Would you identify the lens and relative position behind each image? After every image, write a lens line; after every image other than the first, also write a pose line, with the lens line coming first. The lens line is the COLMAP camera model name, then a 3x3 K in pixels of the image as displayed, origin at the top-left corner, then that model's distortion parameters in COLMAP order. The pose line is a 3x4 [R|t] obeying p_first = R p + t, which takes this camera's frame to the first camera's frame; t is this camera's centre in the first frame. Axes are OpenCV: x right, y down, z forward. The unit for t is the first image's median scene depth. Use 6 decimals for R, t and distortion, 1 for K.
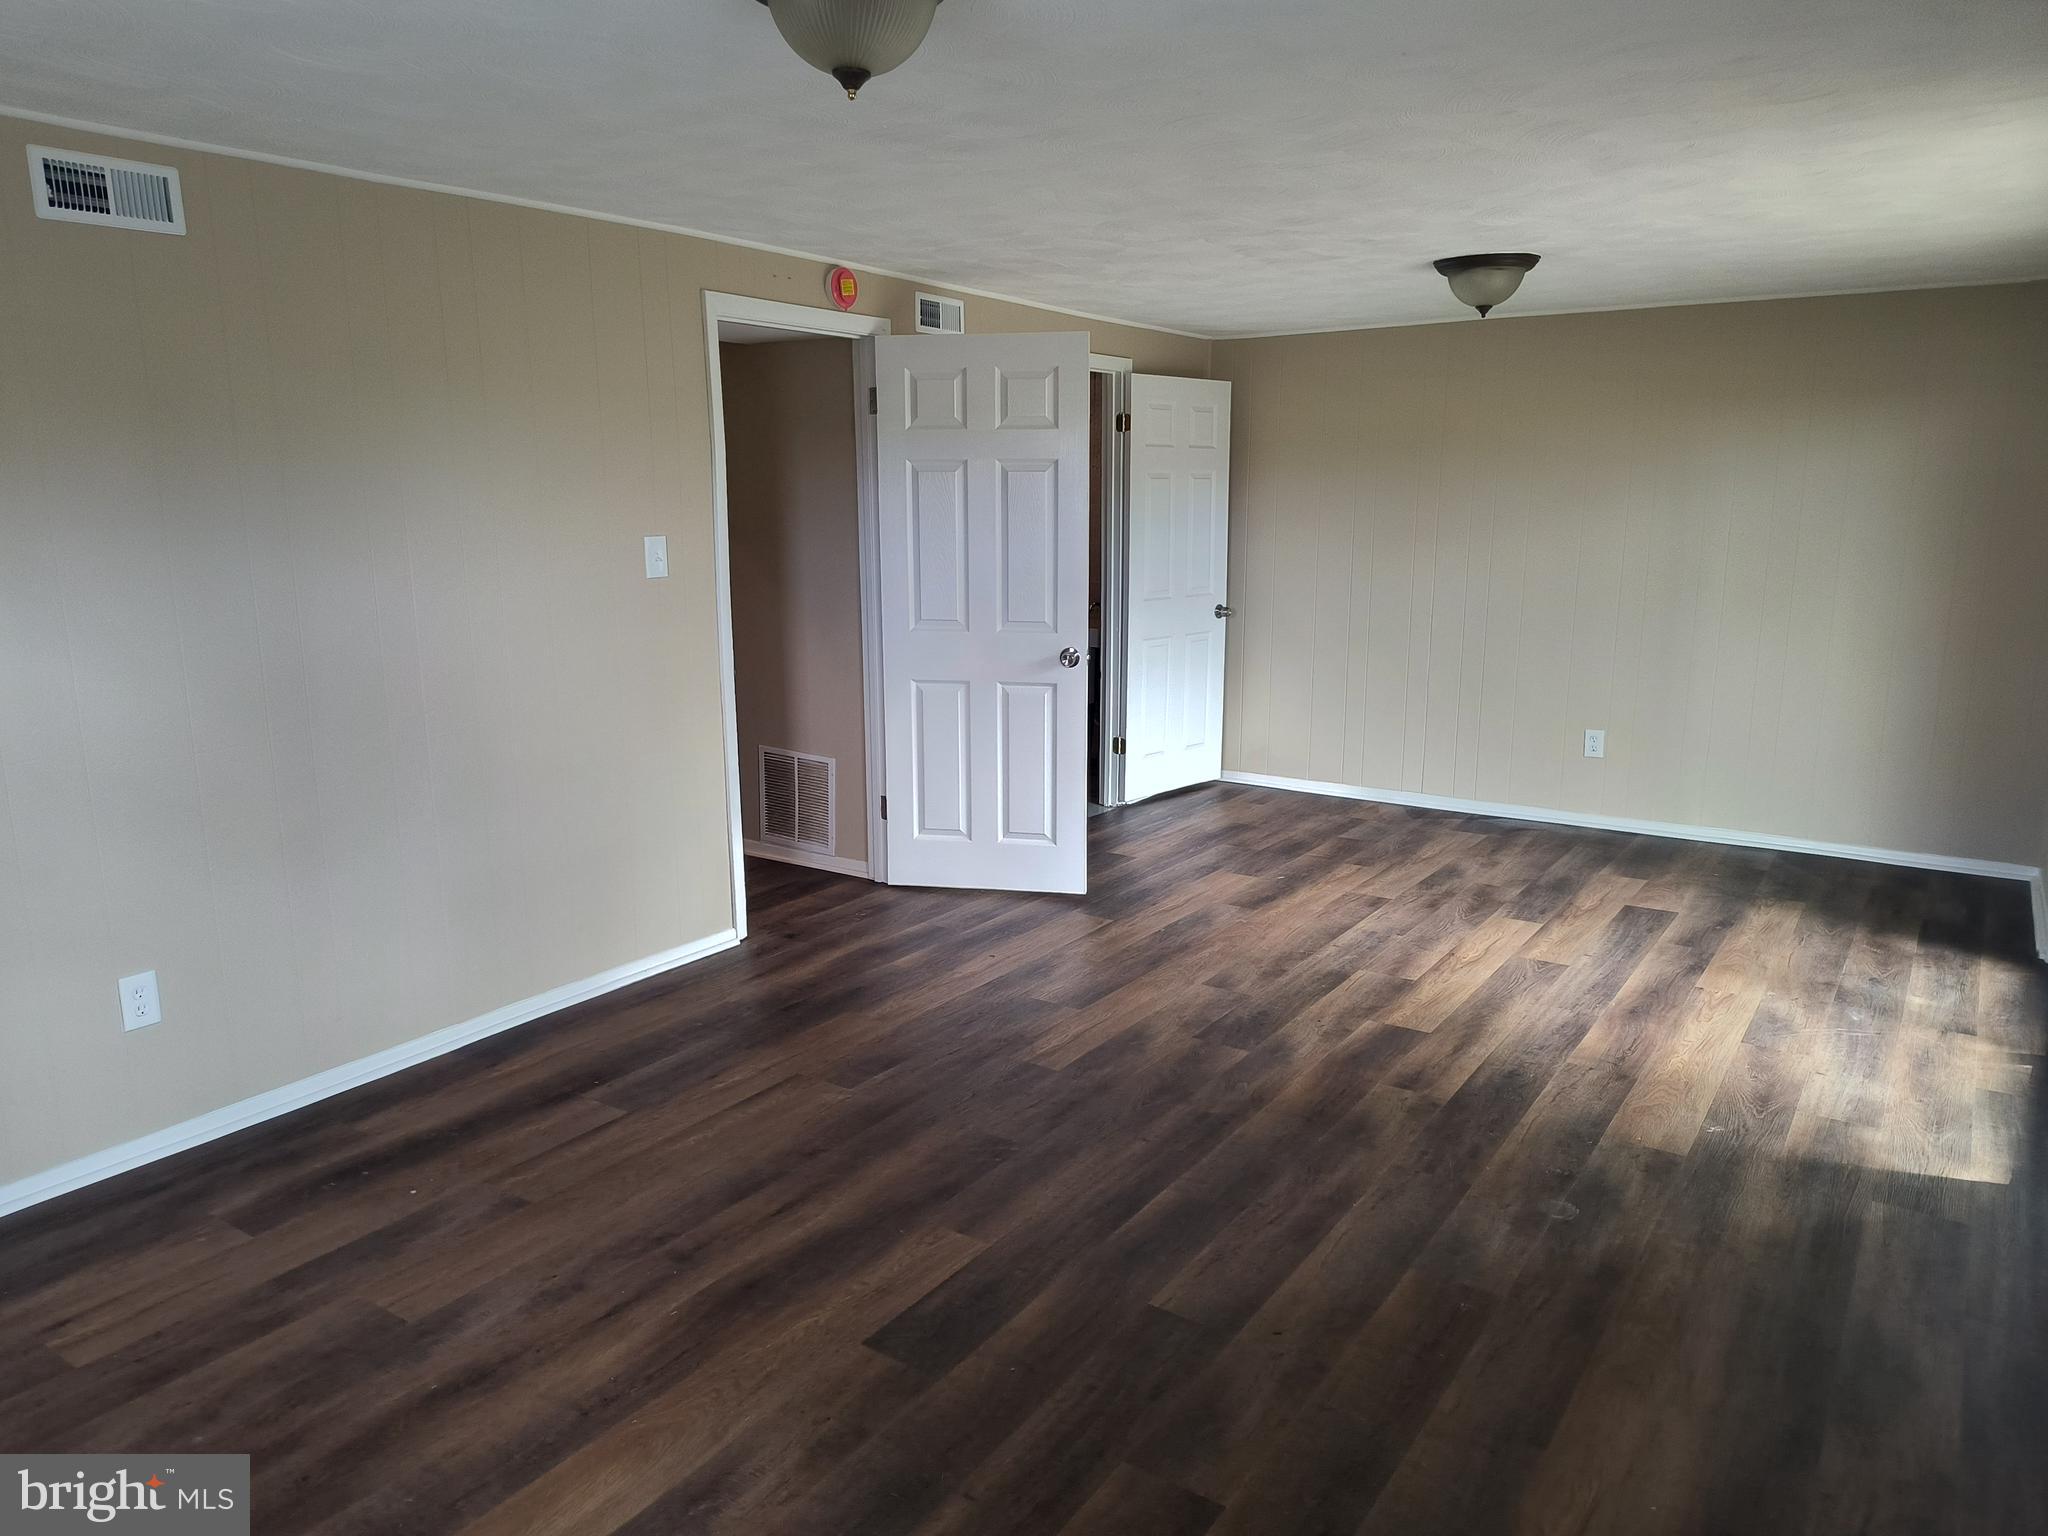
lens RADIAL K [[1416.3, 0, 1019.2], [0, 1416.3, 783.0], [0, 0, 1]] dist [0.025482, -0.037746]
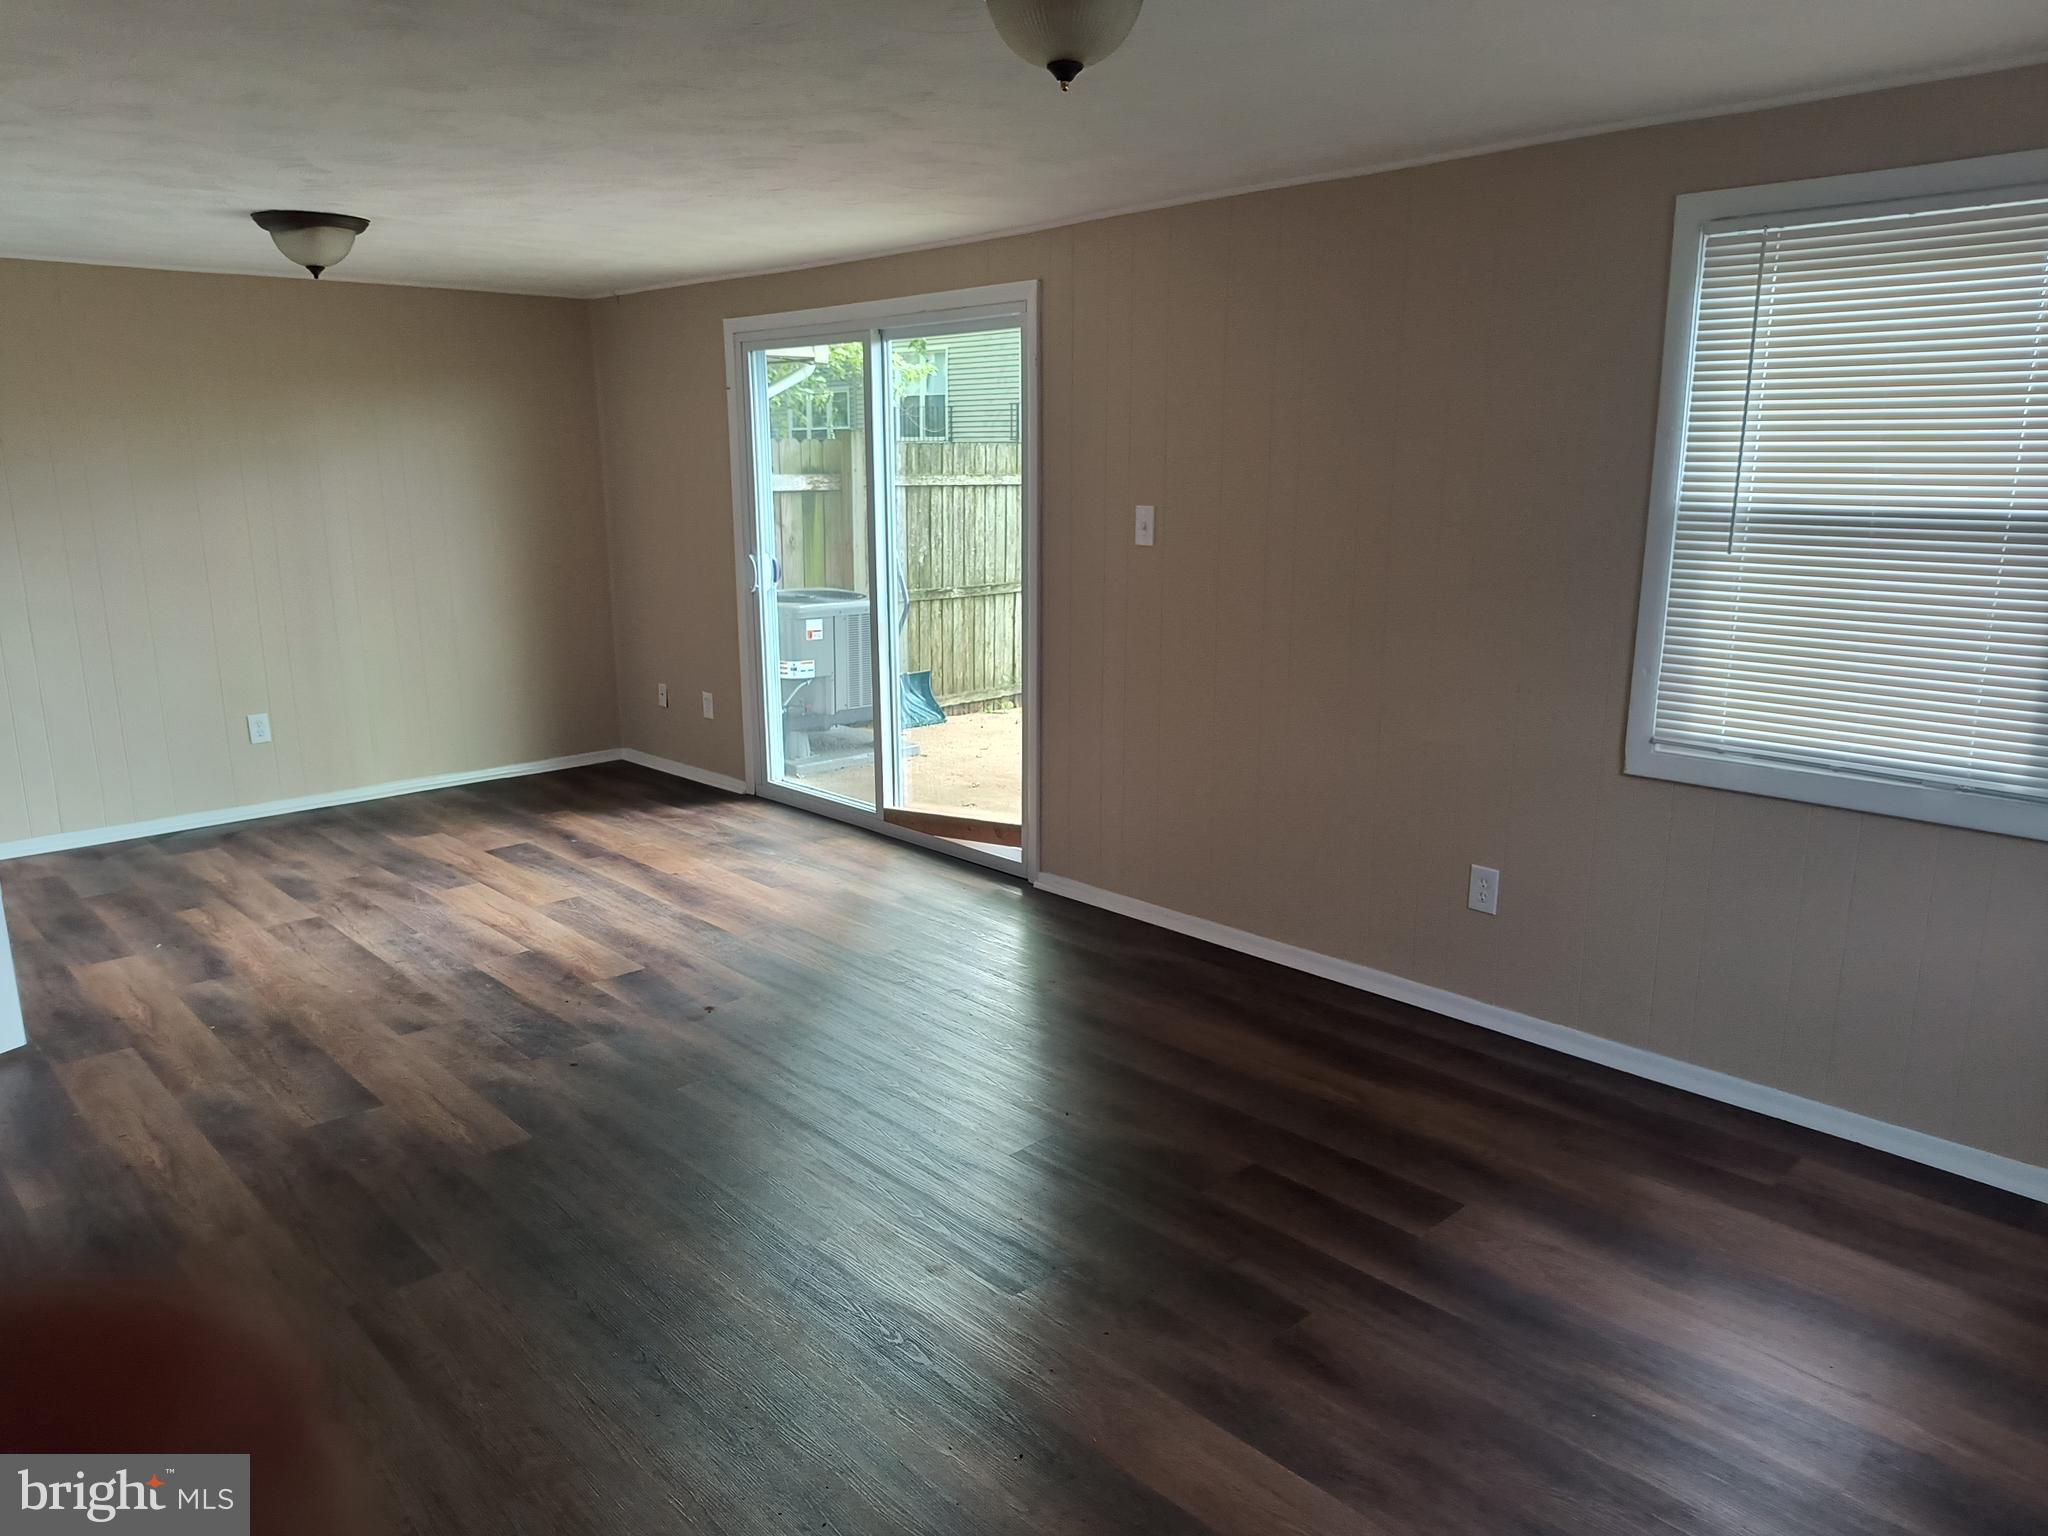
lens RADIAL K [[1416.3, 0, 1045.1], [0, 1416.3, 767.1], [0, 0, 1]] dist [0.025482, -0.037746]
pose [[0.199288, -0.209564, 0.957271, -0.539026], [0.202922, 0.964517, 0.168905, -0.075454], [-0.958701, 0.160590, 0.234742, 0.361862]]
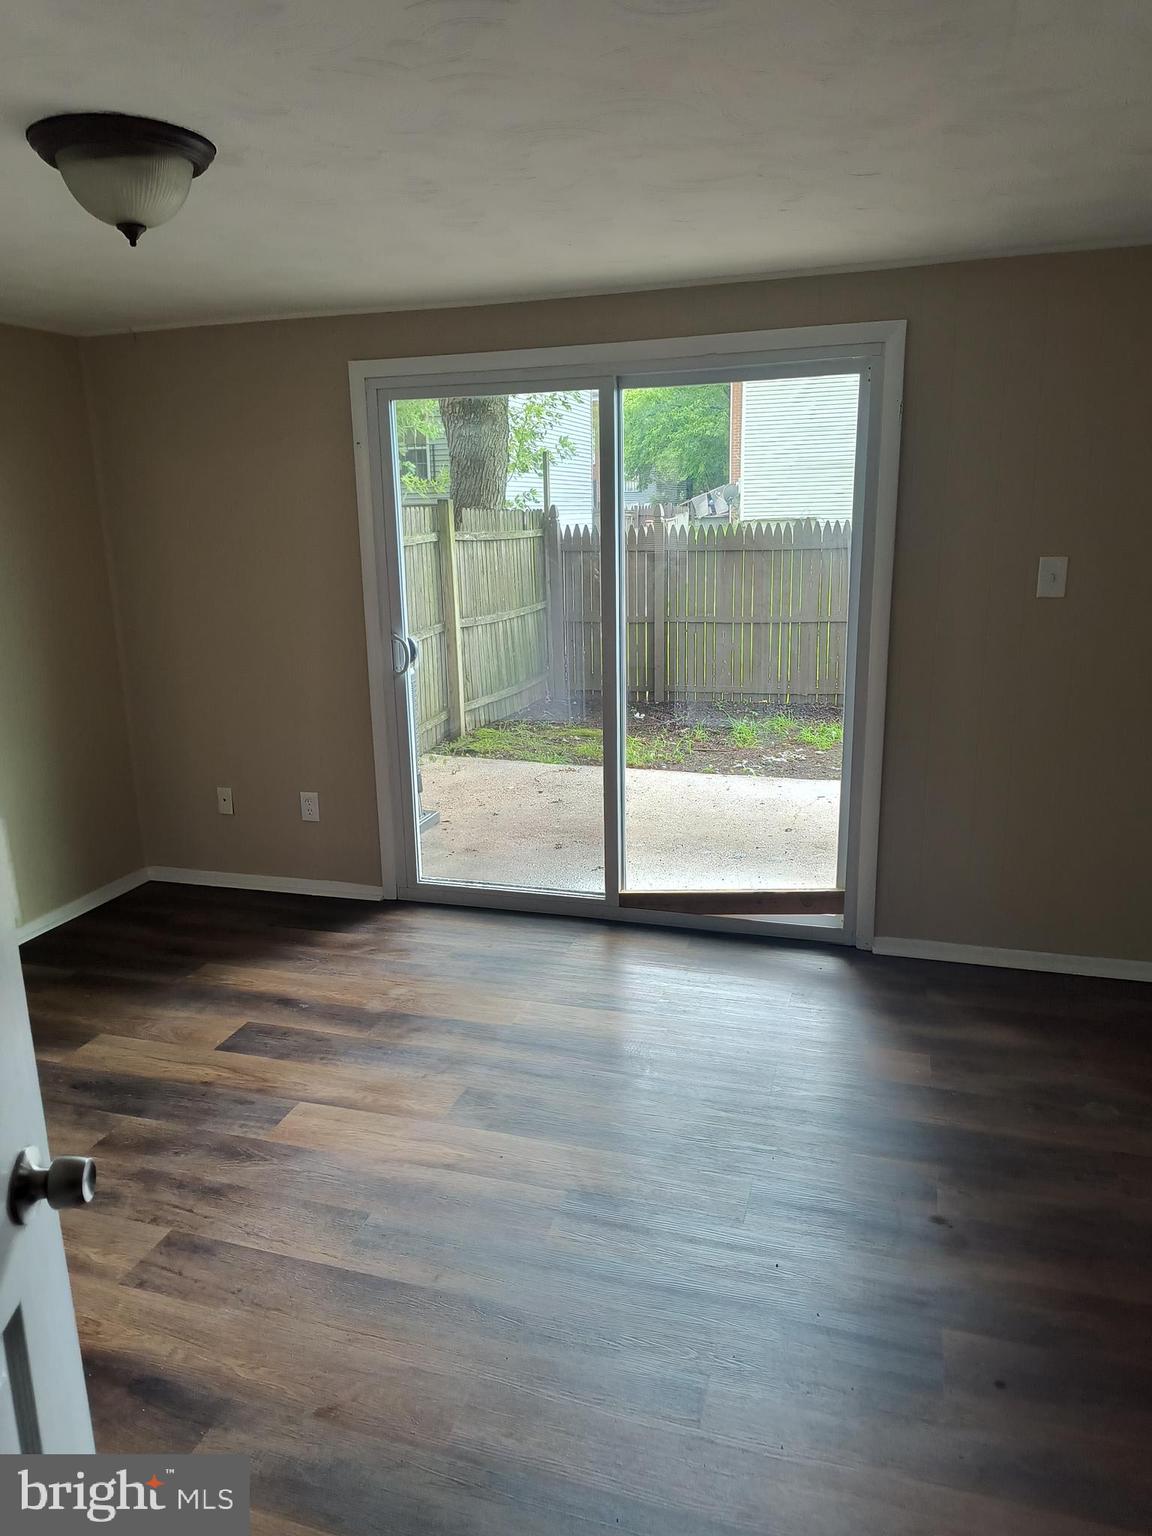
lens RADIAL K [[1062.2, 0, 568.3], [0, 1062.2, 757.3], [0, 0, 1]] dist [0.025482, -0.037746]
pose [[-0.287711, -0.206959, 0.935089, -0.176634], [0.220637, 0.935786, 0.274999, -0.207946], [-0.931956, 0.285436, -0.223573, 0.975593]]
